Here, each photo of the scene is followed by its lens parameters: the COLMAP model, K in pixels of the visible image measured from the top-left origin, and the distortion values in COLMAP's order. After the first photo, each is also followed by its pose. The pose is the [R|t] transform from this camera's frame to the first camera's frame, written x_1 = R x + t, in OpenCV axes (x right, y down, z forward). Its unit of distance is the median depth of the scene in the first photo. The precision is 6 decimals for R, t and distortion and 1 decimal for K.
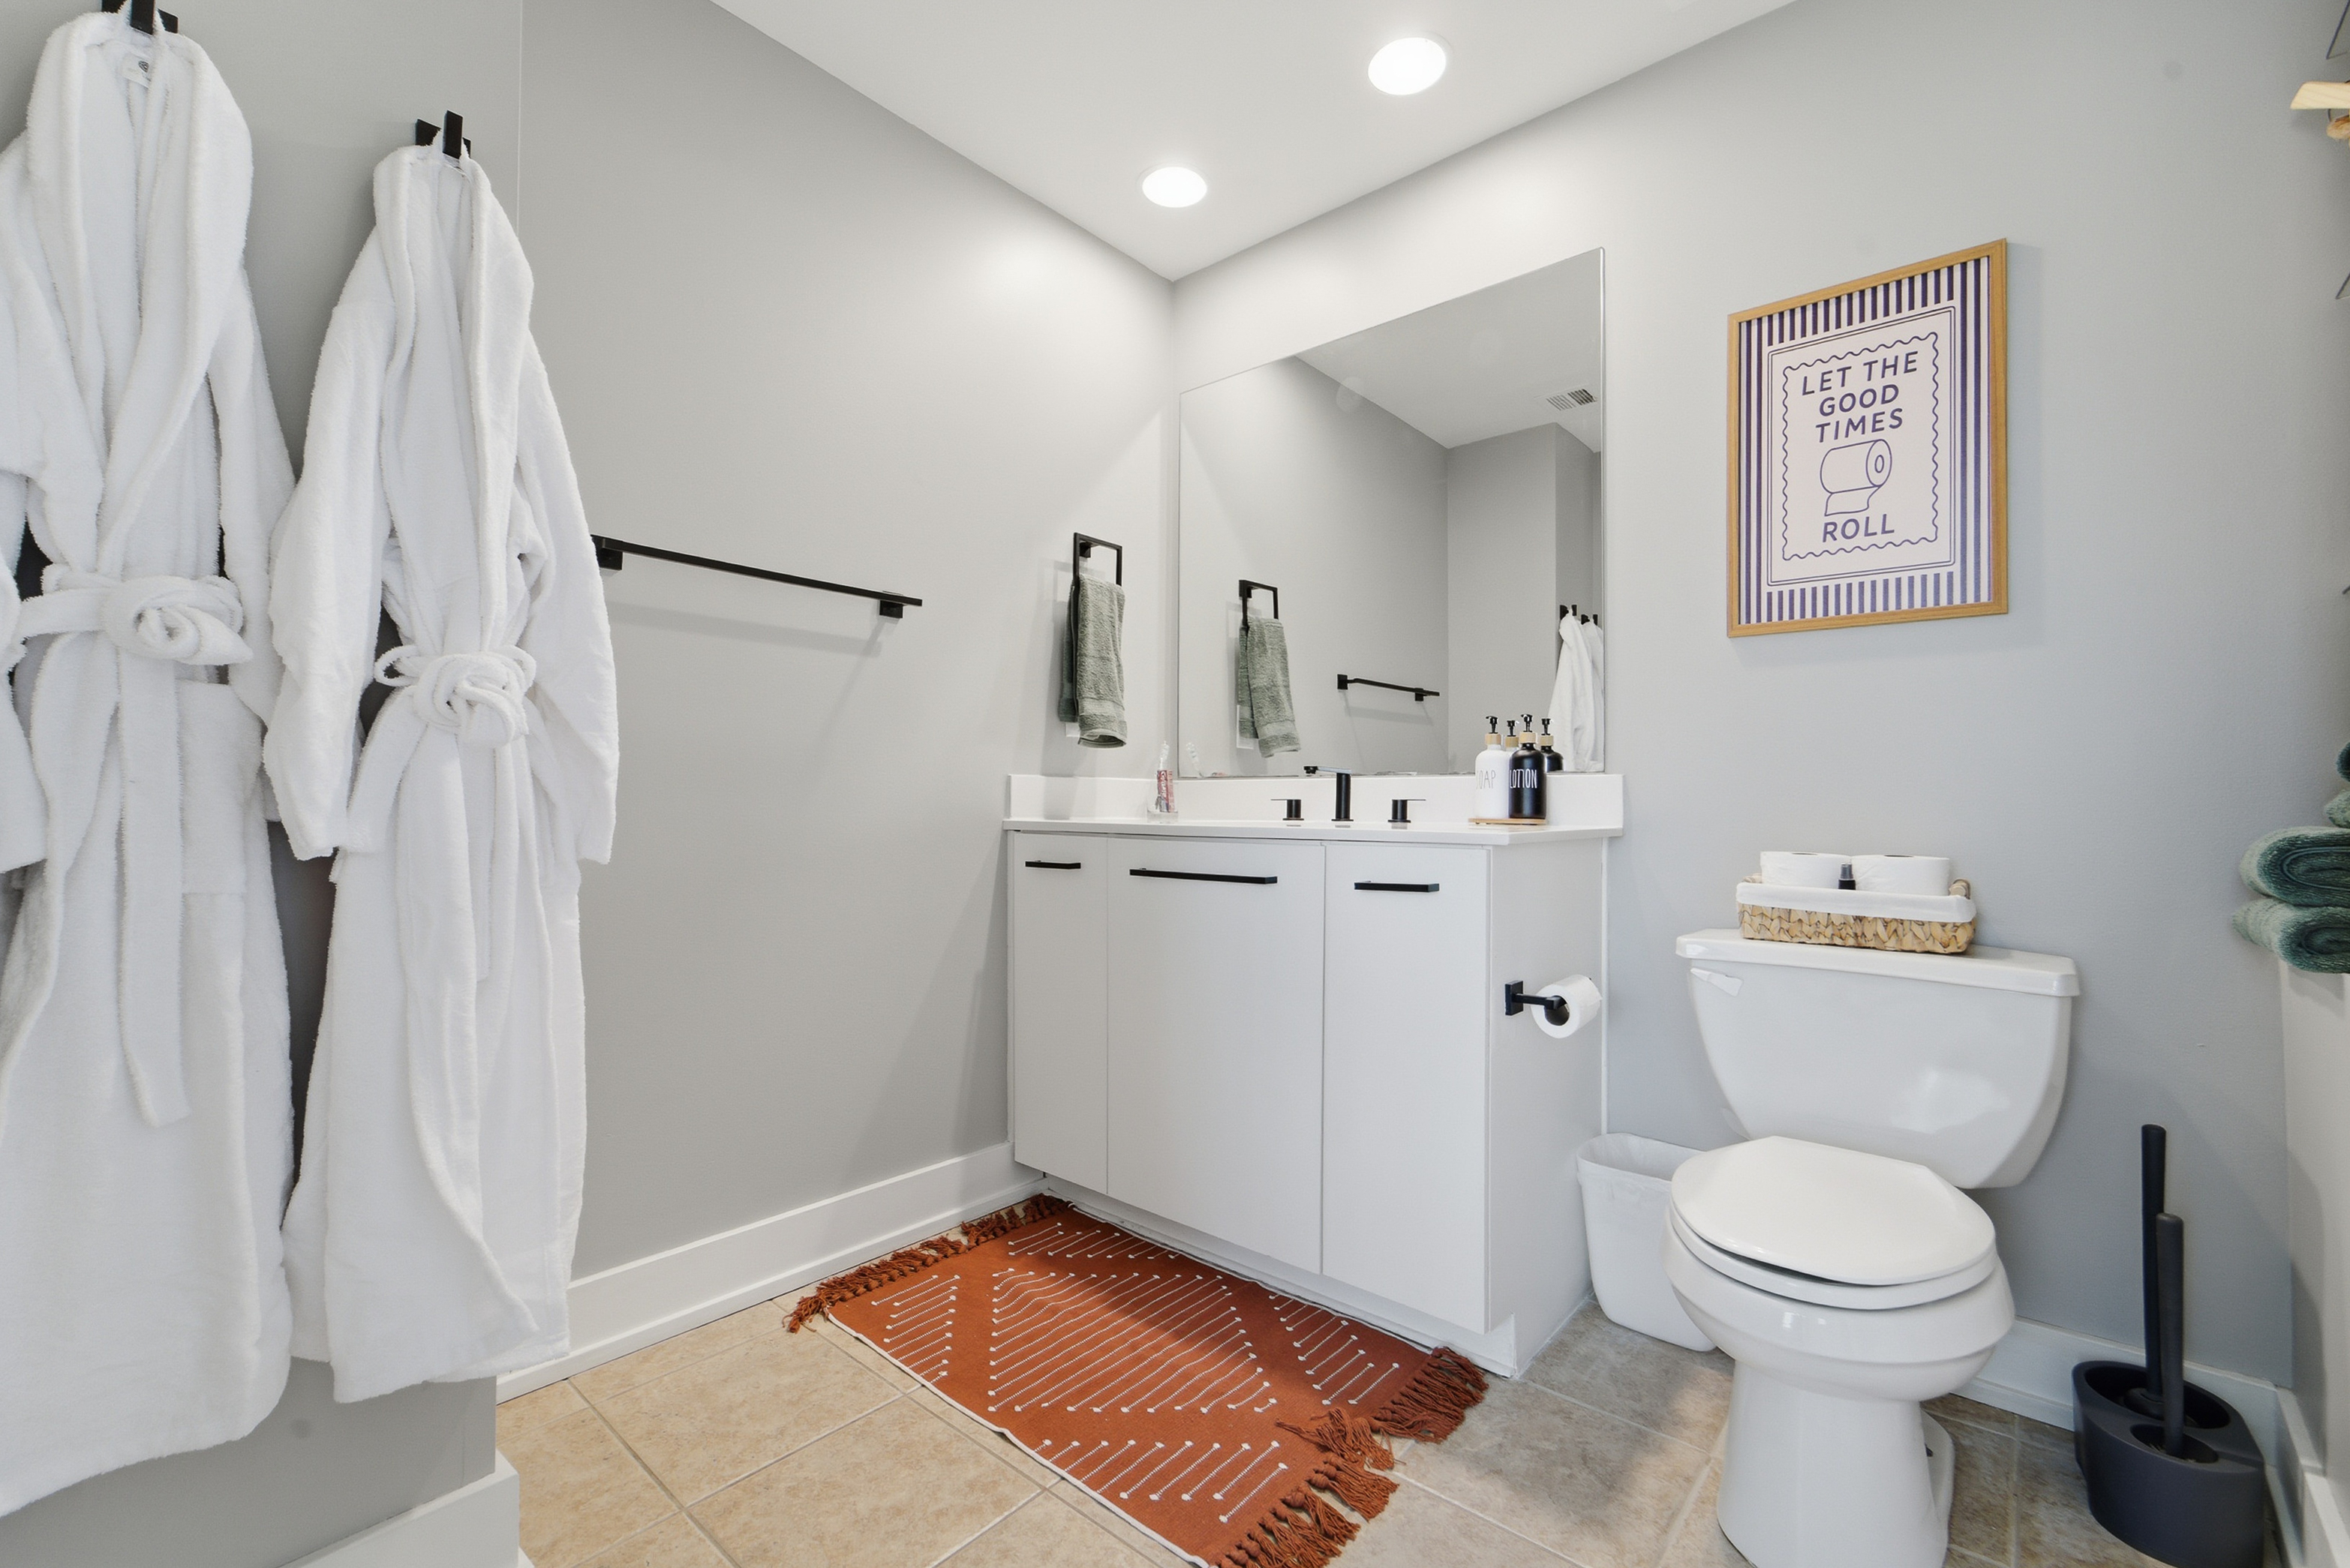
lens RADIAL K [[986.5, 0, 1173.6], [0, 986.5, 790.5], [0, 0, 1]] dist [-0.010601, 0.001401]
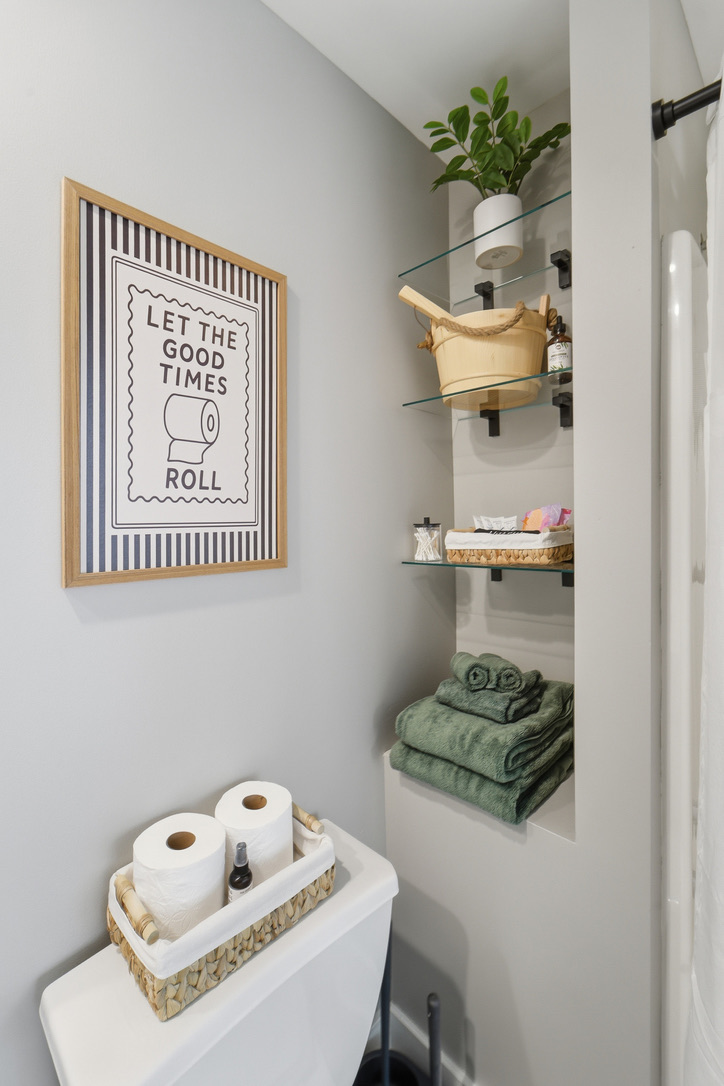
lens RADIAL K [[455.9, 0, 347.7], [0, 455.9, 516.2], [0, 0, 1]] dist [-0.010601, 0.001401]
pose [[0.082798, -0.006503, 0.996545, 0.237857], [-0.001156, 0.999977, 0.006622, -0.233519], [-0.996566, -0.001700, 0.082789, 0.803658]]
